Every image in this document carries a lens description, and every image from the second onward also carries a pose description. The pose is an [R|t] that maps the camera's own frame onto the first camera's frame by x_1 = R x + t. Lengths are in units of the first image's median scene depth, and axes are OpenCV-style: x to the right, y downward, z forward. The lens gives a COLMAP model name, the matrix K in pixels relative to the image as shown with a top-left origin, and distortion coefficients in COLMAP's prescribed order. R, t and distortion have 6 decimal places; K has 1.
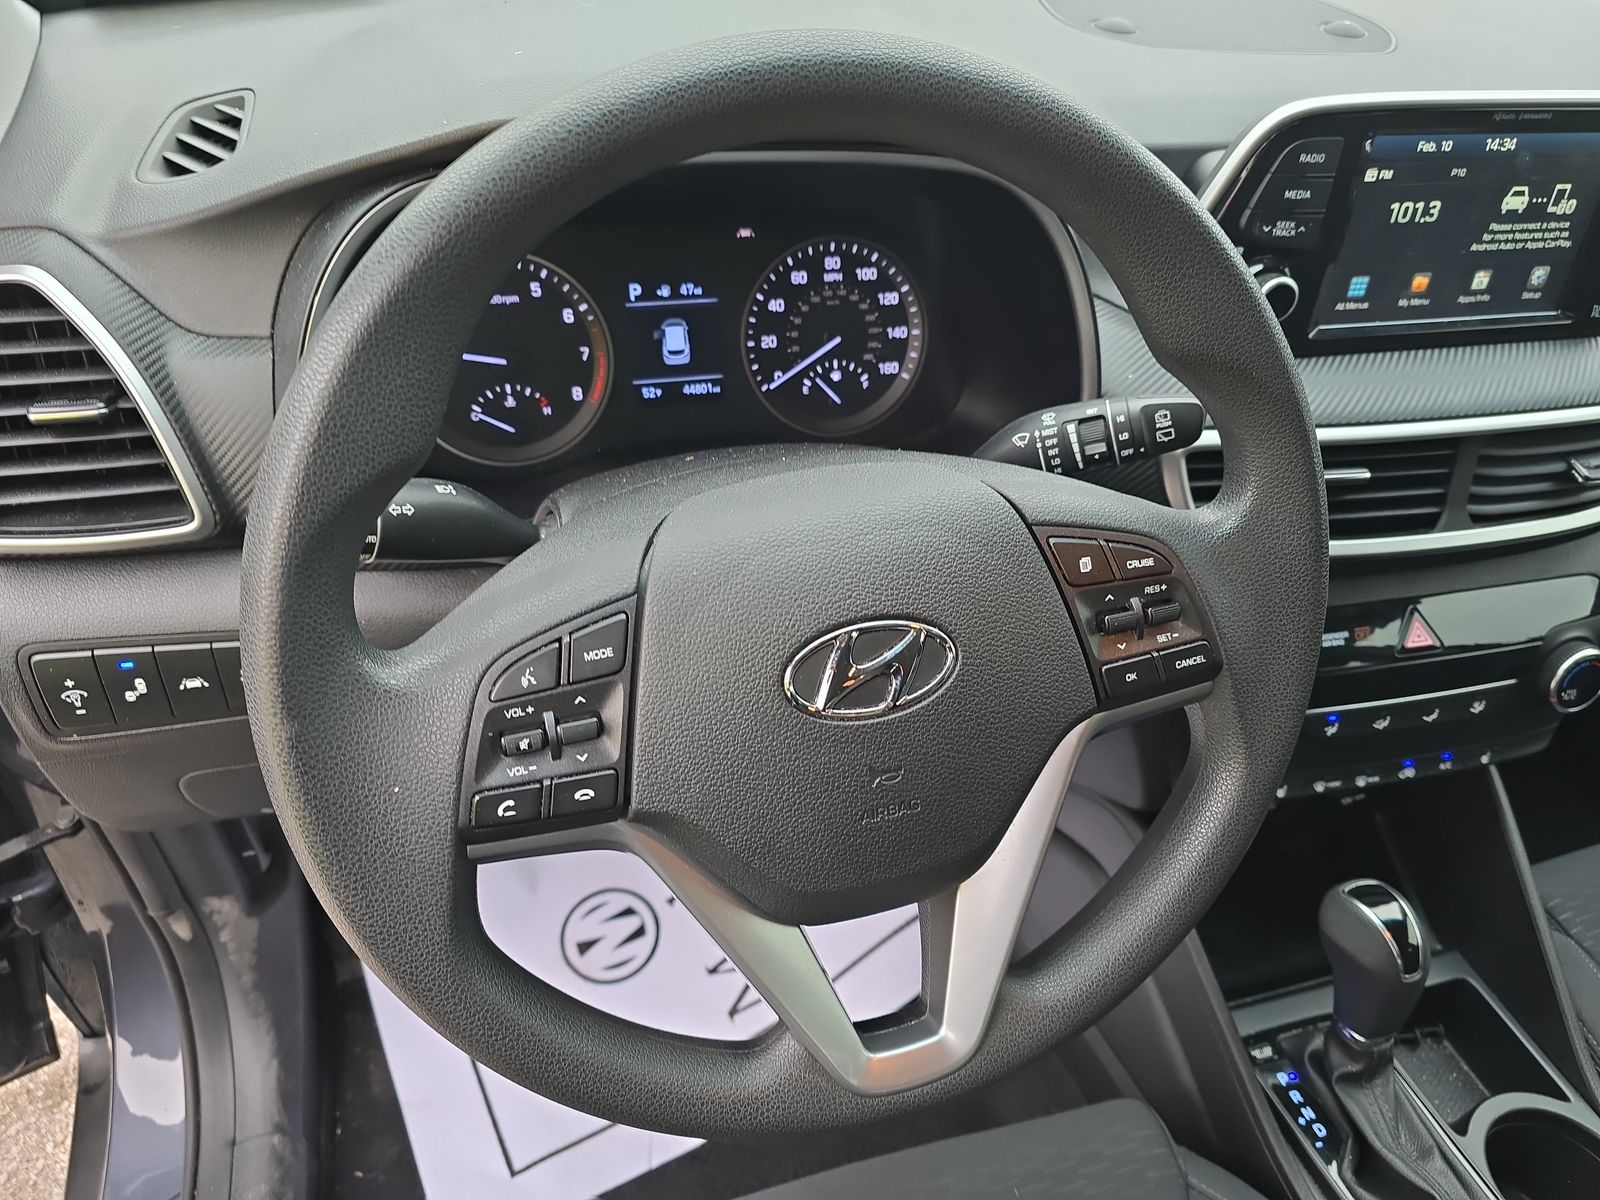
lens RADIAL K [[1085.8, 0, 800.0], [0, 1085.8, 600.0], [0, 0, 1]] dist [0.049773, -0.063498]
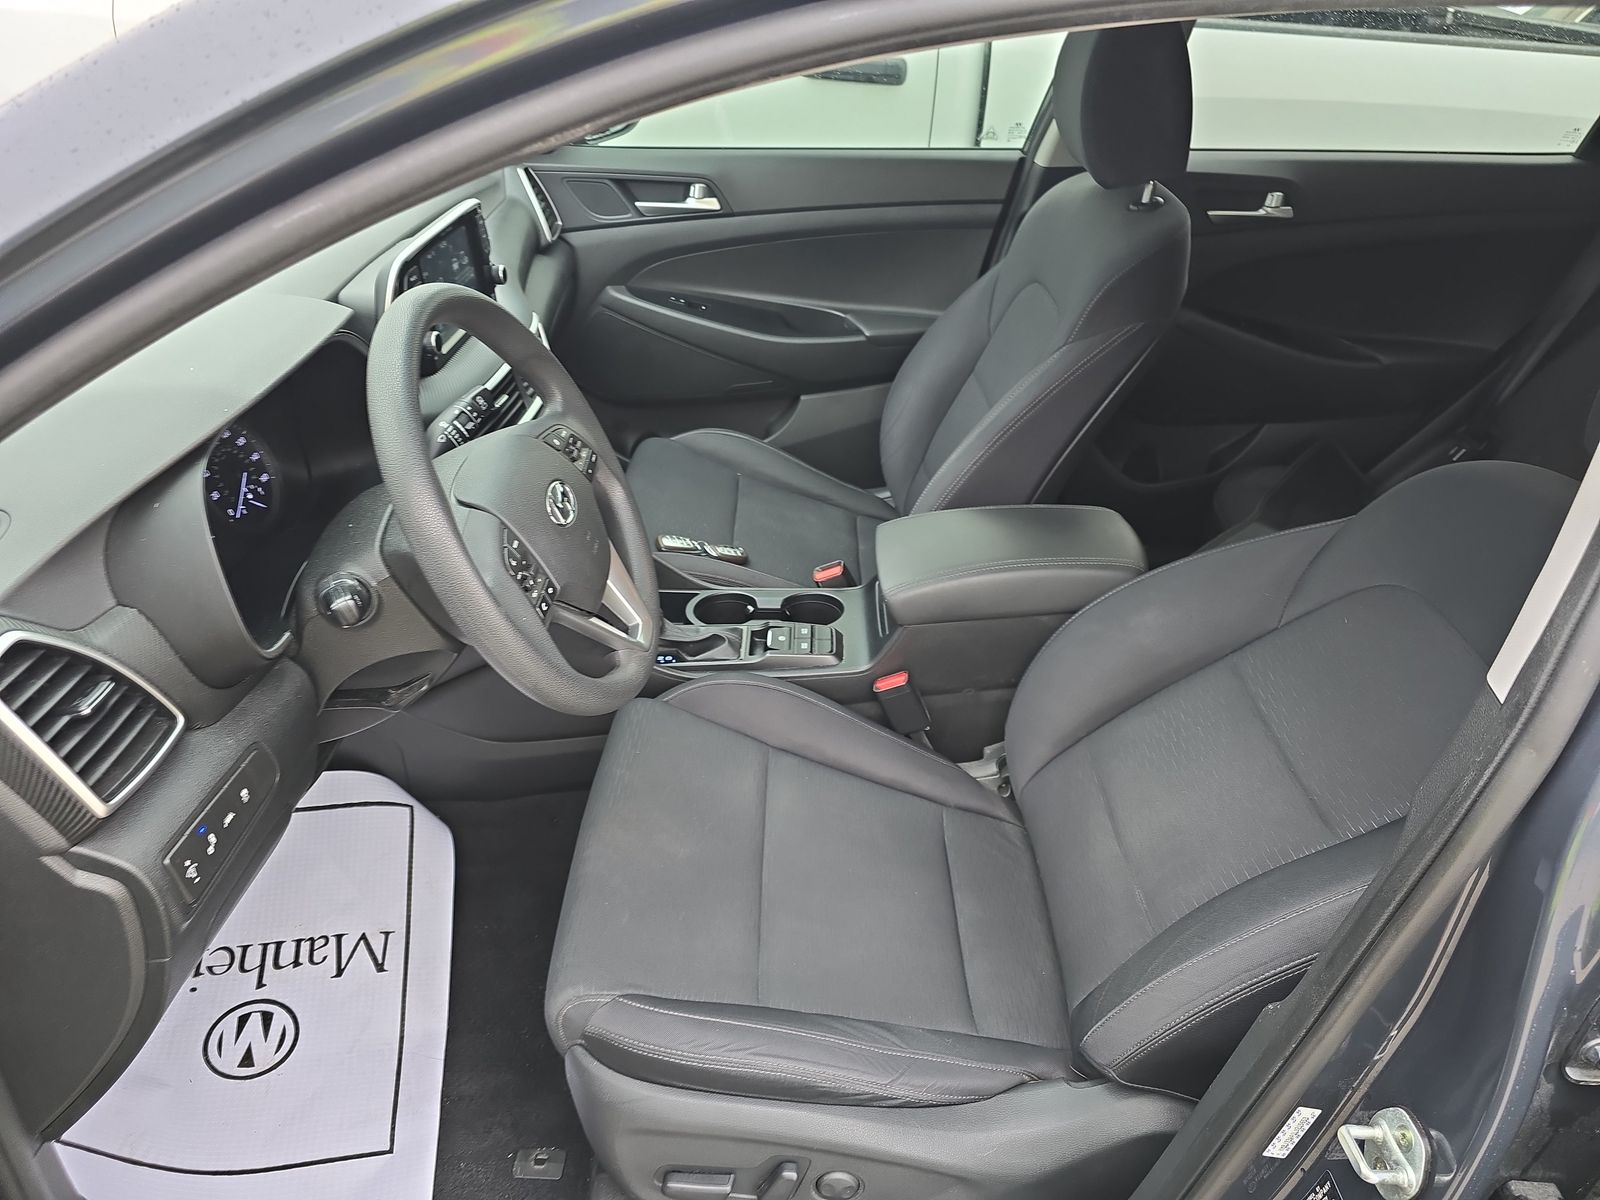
lens RADIAL K [[1018.3, 0, 800.0], [0, 1018.3, 600.0], [0, 0, 1]] dist [0.030703, -0.019713]
pose [[0.300227, -0.567296, 0.766837, -0.978968], [0.571579, 0.750601, 0.331504, -0.134466], [-0.763650, 0.338781, 0.549606, -0.380951]]
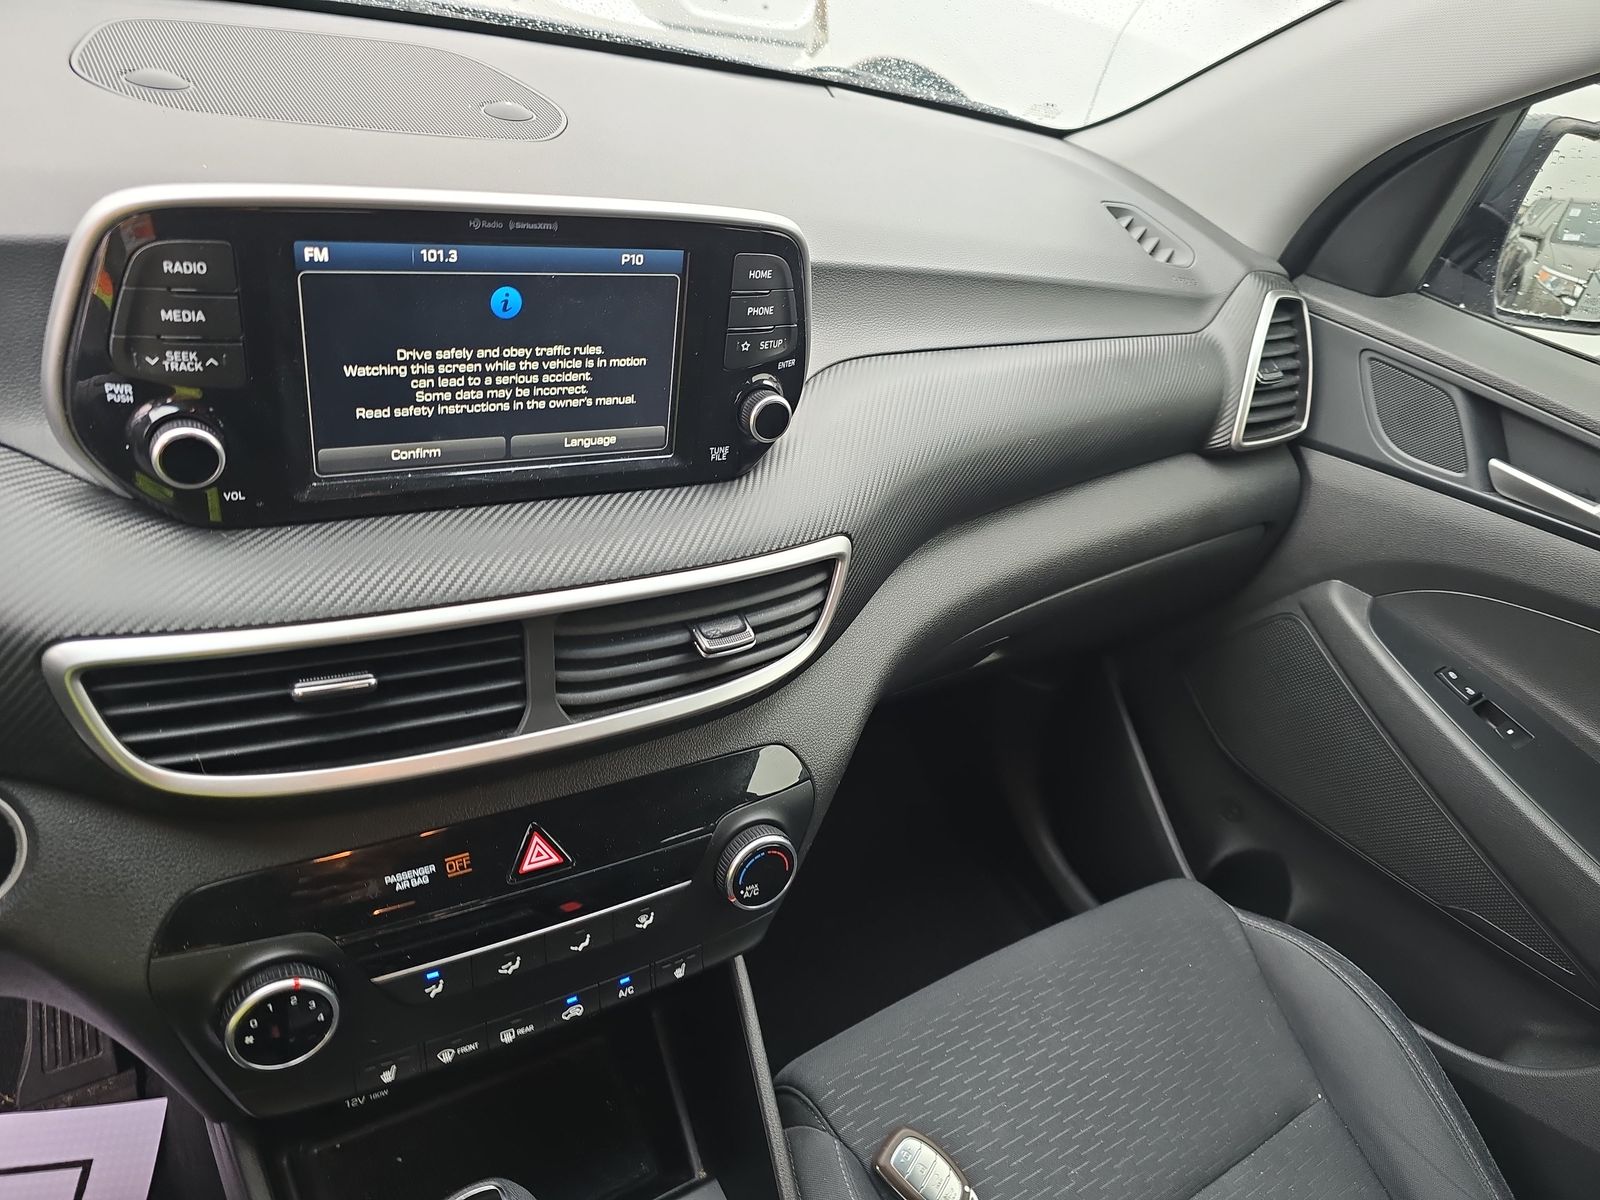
lens RADIAL K [[1085.8, 0, 800.0], [0, 1085.8, 600.0], [0, 0, 1]] dist [0.049773, -0.063498]
pose [[0.950574, -0.051593, 0.306182, 0.528954], [0.068603, 0.996626, -0.045049, -0.107236], [-0.302824, 0.063828, 0.950907, 0.176852]]
